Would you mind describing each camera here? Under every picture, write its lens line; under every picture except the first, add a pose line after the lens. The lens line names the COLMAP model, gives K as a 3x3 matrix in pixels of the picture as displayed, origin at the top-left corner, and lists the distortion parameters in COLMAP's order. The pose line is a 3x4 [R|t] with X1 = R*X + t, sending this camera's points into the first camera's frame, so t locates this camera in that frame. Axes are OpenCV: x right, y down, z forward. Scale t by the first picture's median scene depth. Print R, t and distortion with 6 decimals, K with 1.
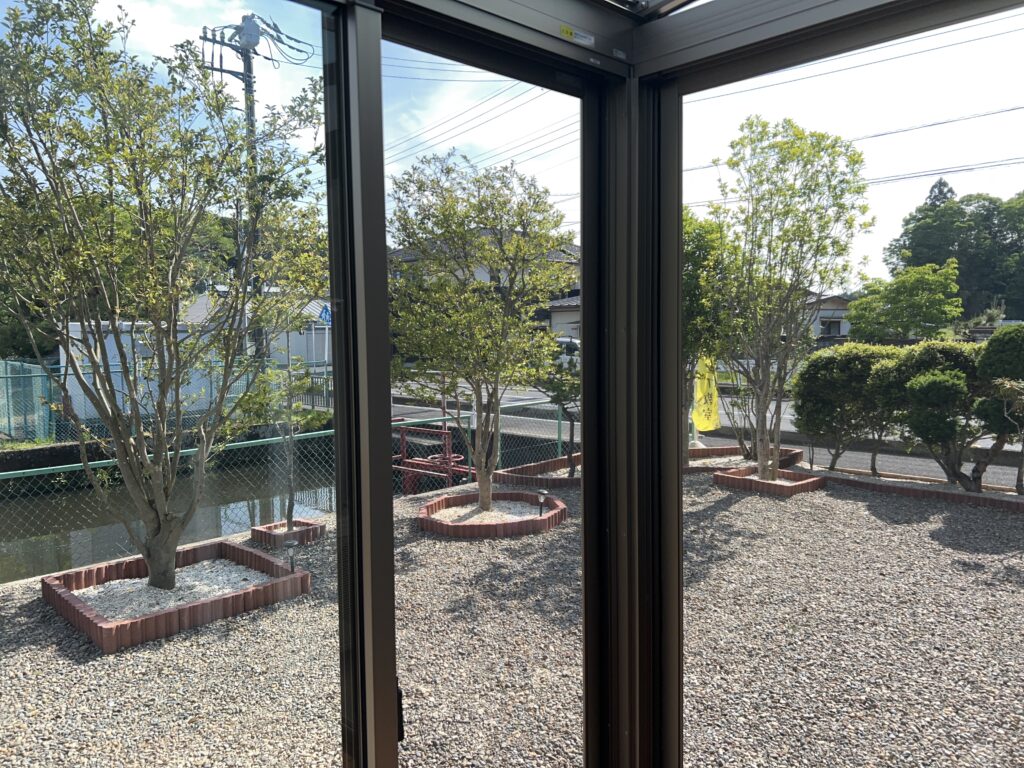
lens RADIAL K [[779.3, 0, 507.6], [0, 779.3, 387.6], [0, 0, 1]] dist [0.044238, -0.045970]
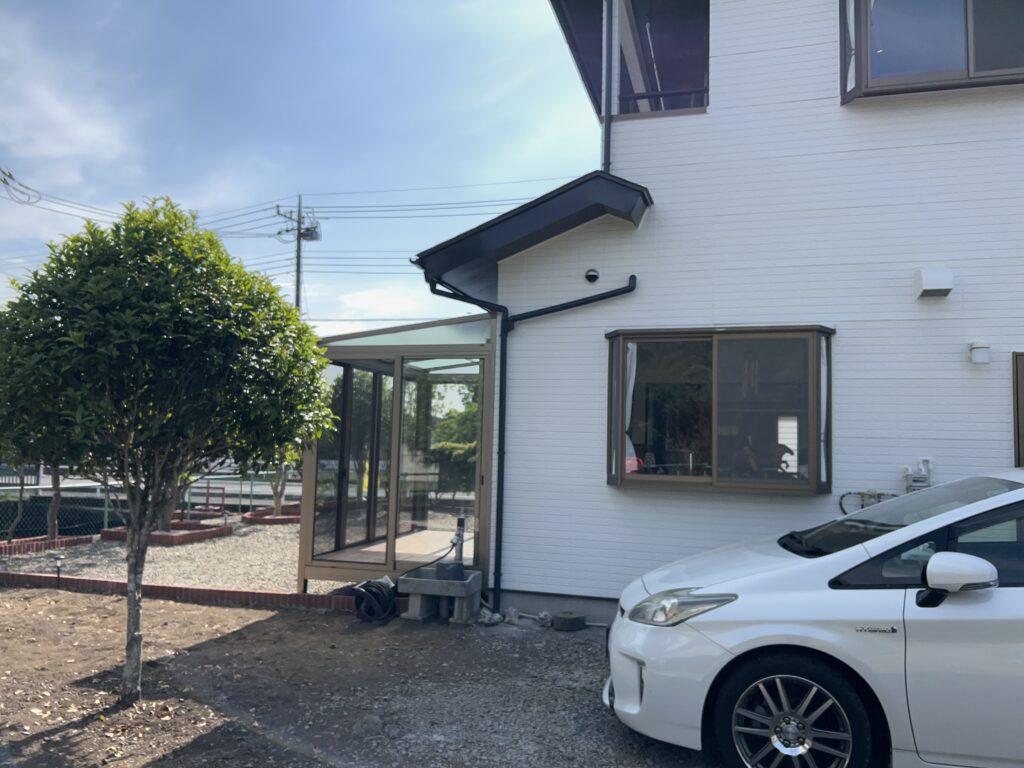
lens RADIAL K [[779.3, 0, 507.6], [0, 779.3, 387.6], [0, 0, 1]] dist [0.044238, -0.045970]
pose [[0.871859, 0.071534, 0.484505, -0.506143], [0.001321, 0.988929, -0.148385, 0.129337], [-0.489755, 0.130011, 0.862112, -1.044071]]
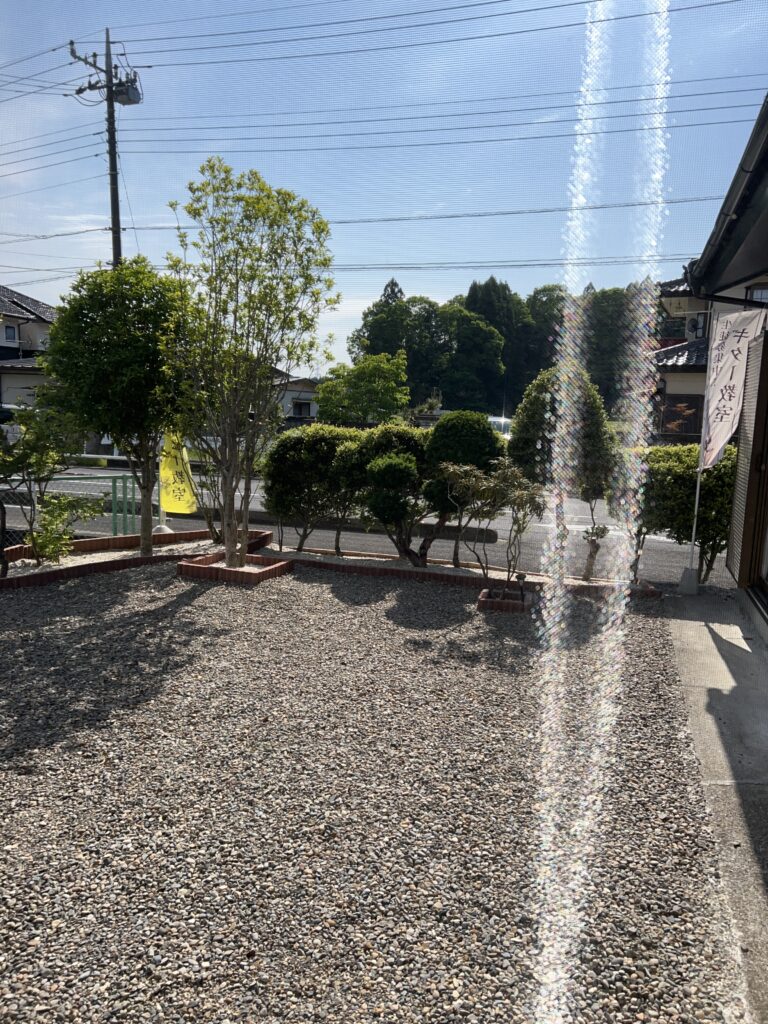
lens RADIAL K [[779.3, 0, 383.9], [0, 779.3, 516.1], [0, 0, 1]] dist [0.044238, -0.045970]
pose [[0.879897, -0.019882, 0.474749, 0.055299], [-0.012251, 0.997843, 0.064494, -0.006536], [-0.475007, -0.062564, 0.877755, 0.117733]]
